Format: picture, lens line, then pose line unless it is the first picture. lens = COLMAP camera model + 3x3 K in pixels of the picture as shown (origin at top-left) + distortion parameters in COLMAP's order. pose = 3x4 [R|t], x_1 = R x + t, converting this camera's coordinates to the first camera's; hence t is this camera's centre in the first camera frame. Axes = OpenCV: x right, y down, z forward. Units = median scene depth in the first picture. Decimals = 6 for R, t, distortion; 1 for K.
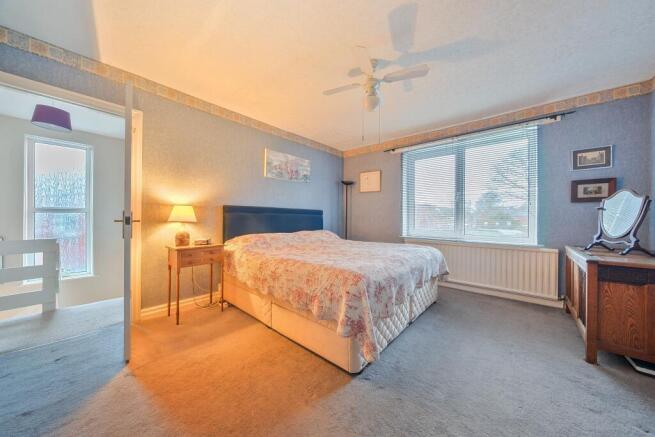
lens RADIAL K [[222.5, 0, 327.4], [0, 222.5, 216.8], [0, 0, 1]] dist [-0.000344, 0.000223]
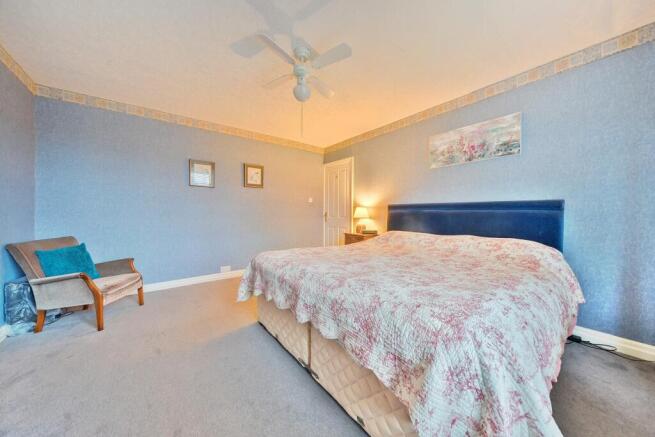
lens RADIAL K [[222.5, 0, 328.3], [0, 222.5, 215.6], [0, 0, 1]] dist [-0.000344, 0.000223]
pose [[-0.196171, 0.004371, -0.980560, 0.663073], [-0.000395, 0.999990, 0.004536, 0.000804], [0.980570, 0.001277, -0.196167, 0.776097]]
